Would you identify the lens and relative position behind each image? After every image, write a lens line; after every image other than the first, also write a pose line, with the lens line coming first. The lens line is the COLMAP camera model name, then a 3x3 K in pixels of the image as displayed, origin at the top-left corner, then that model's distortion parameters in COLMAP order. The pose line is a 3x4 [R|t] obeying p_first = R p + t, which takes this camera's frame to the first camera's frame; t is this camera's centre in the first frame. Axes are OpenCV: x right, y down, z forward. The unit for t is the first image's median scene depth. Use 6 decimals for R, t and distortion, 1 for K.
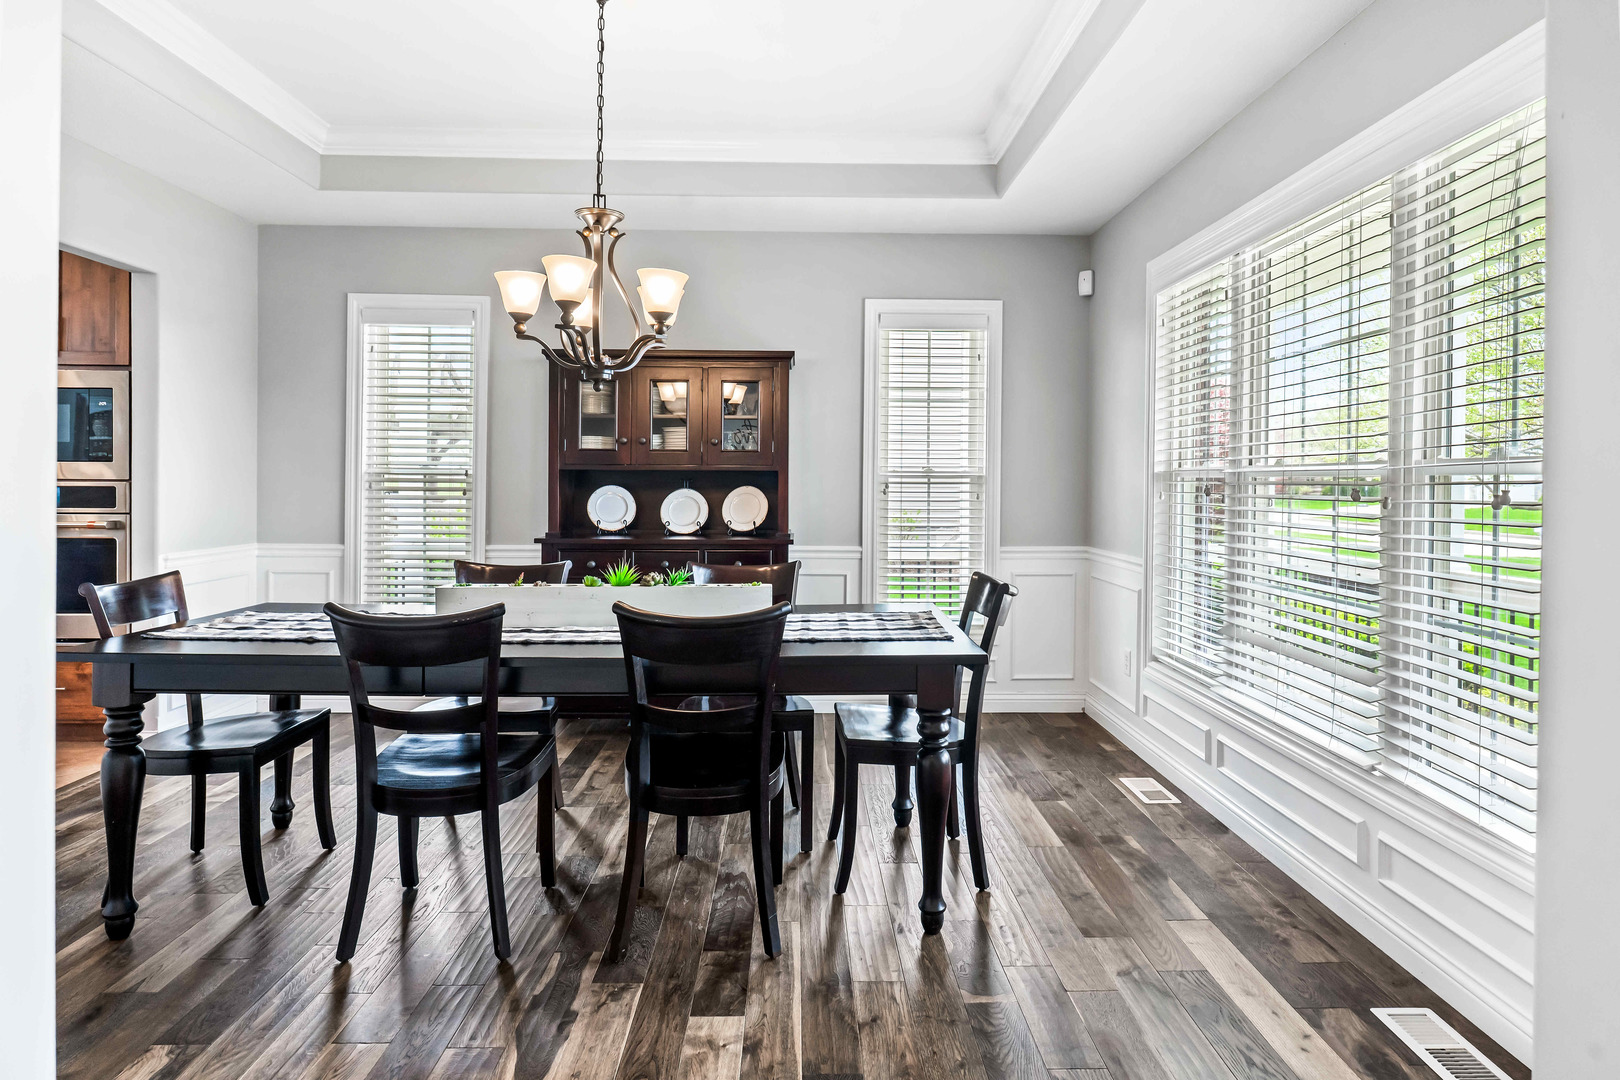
lens RADIAL K [[932.1, 0, 830.0], [0, 932.1, 494.6], [0, 0, 1]] dist [0.002308, 0.001535]
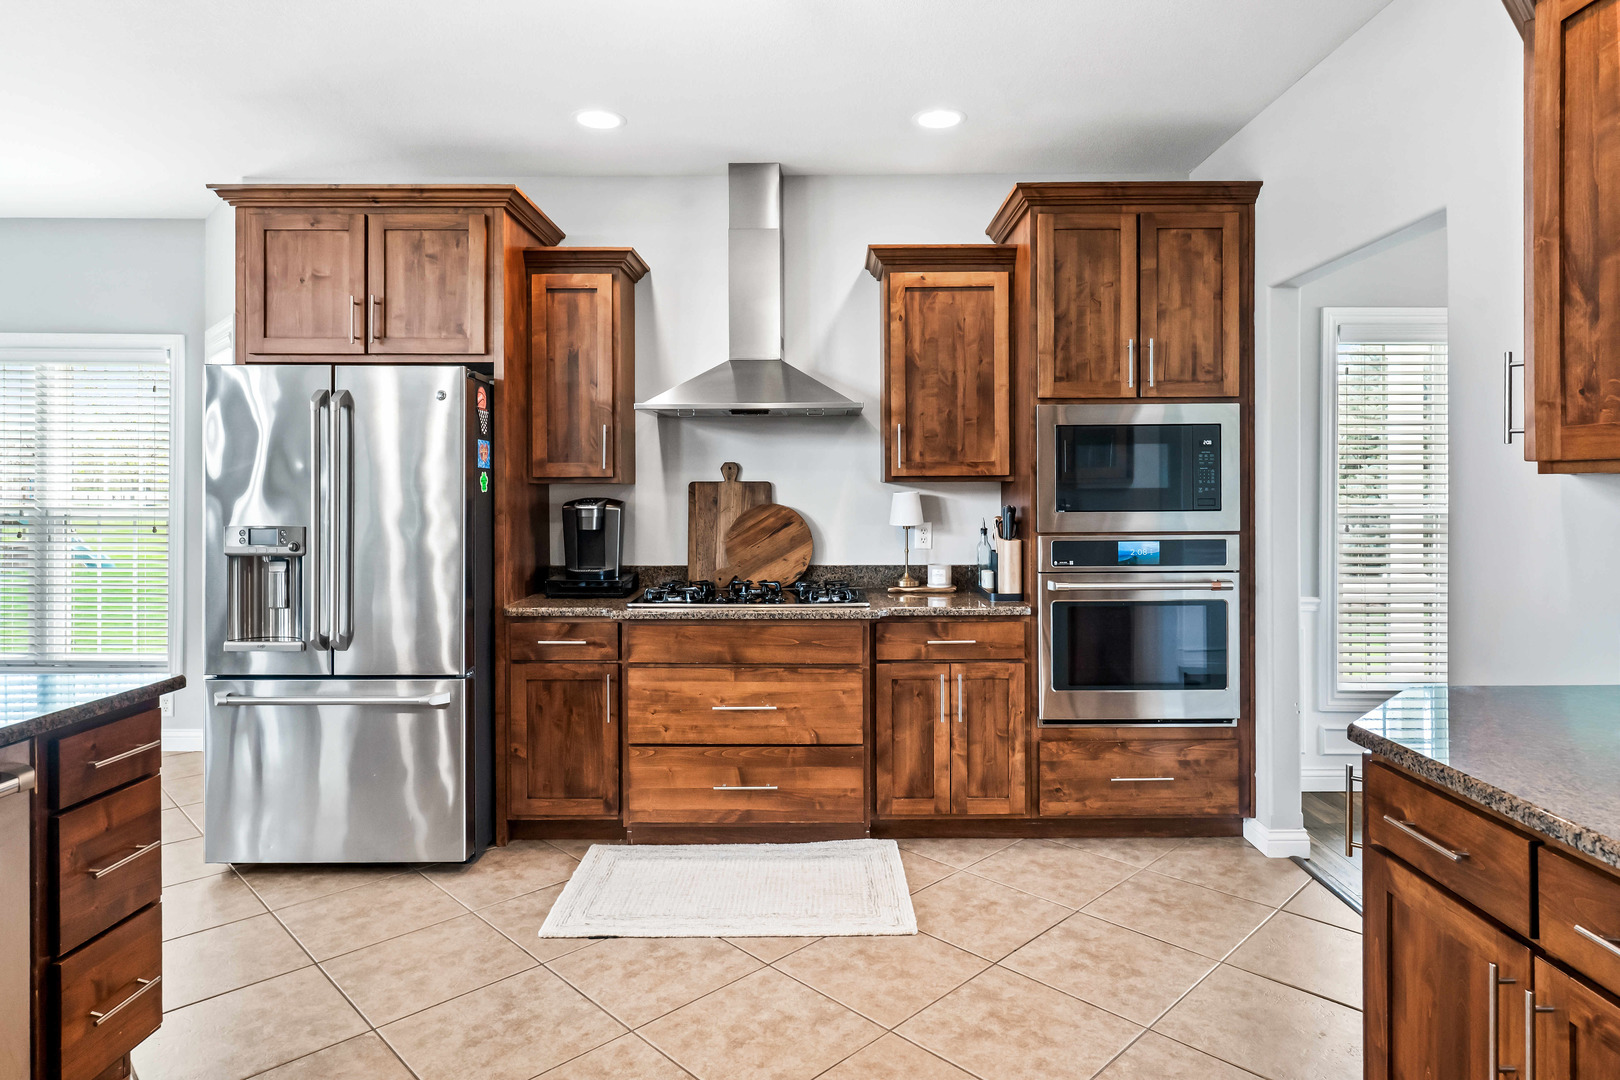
lens RADIAL K [[932.1, 0, 808.7], [0, 932.1, 483.8], [0, 0, 1]] dist [0.002308, 0.001535]
pose [[0.999502, -0.008478, -0.030387, -1.115479], [0.008199, 0.999923, -0.009307, -0.054726], [0.030464, 0.009053, 0.999495, 0.140033]]
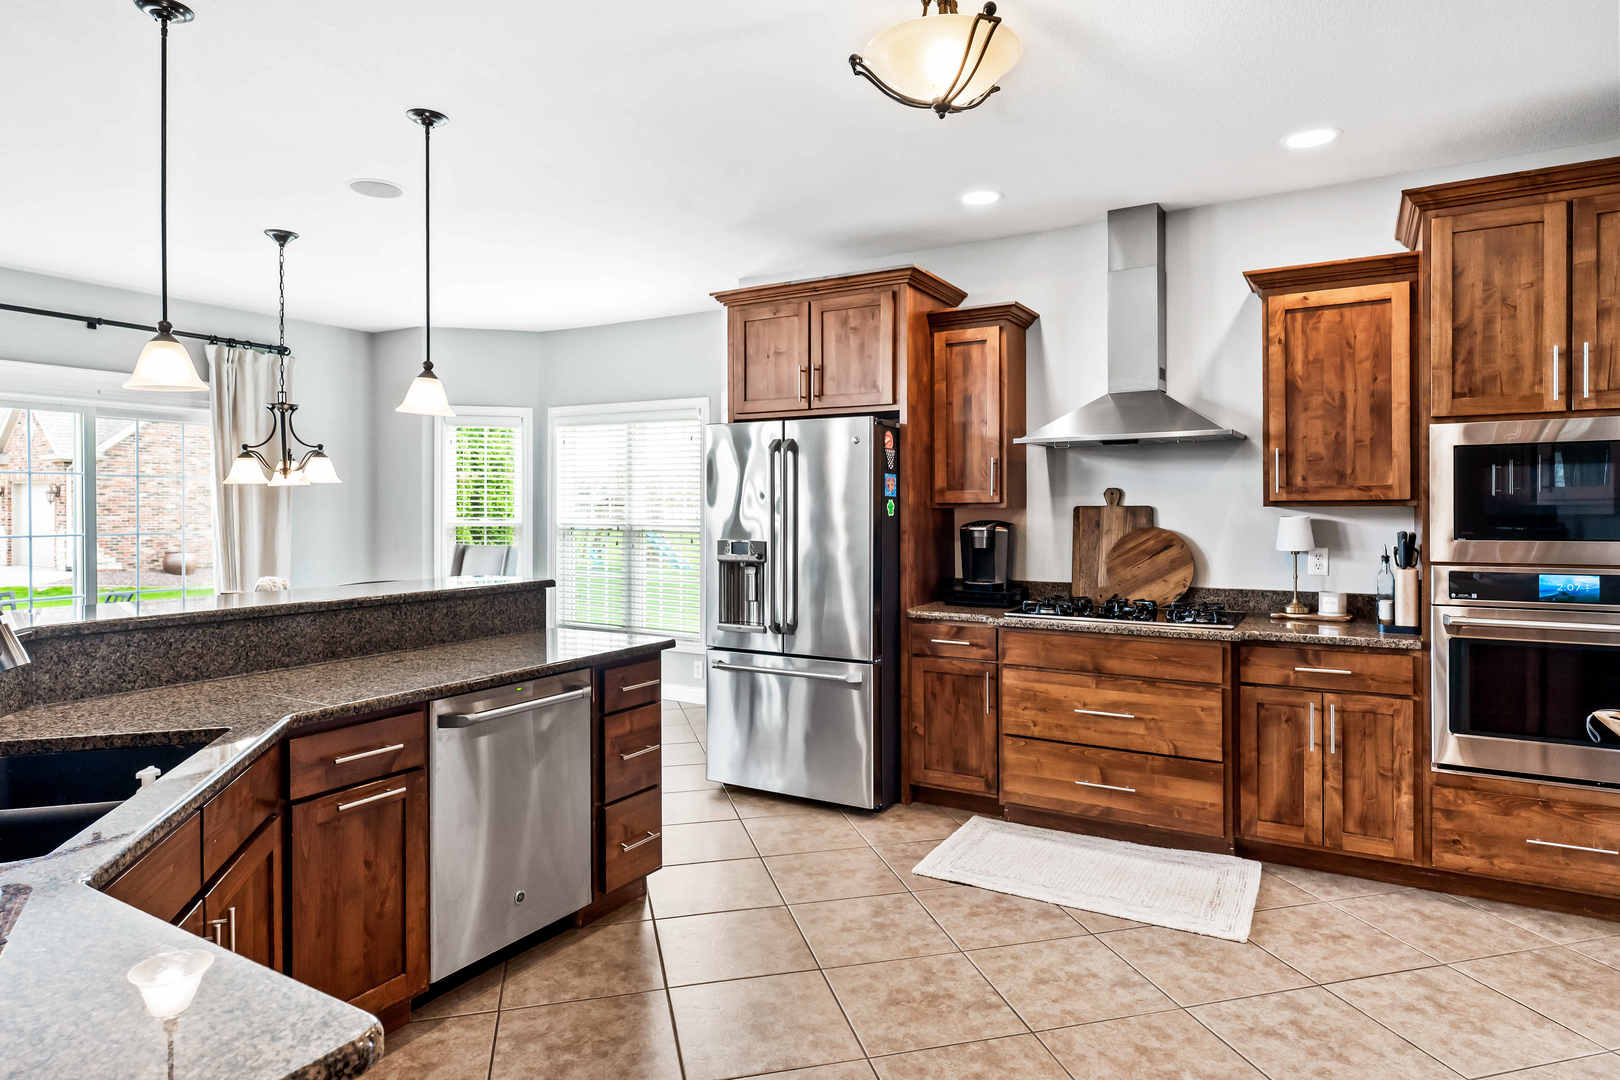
lens RADIAL K [[932.1, 0, 801.6], [0, 932.1, 499.9], [0, 0, 1]] dist [0.002308, 0.001535]
pose [[0.842675, -0.013374, -0.538256, -0.956381], [0.006110, 0.999865, -0.015278, -0.060030], [0.538387, 0.009585, 0.842643, 0.041112]]
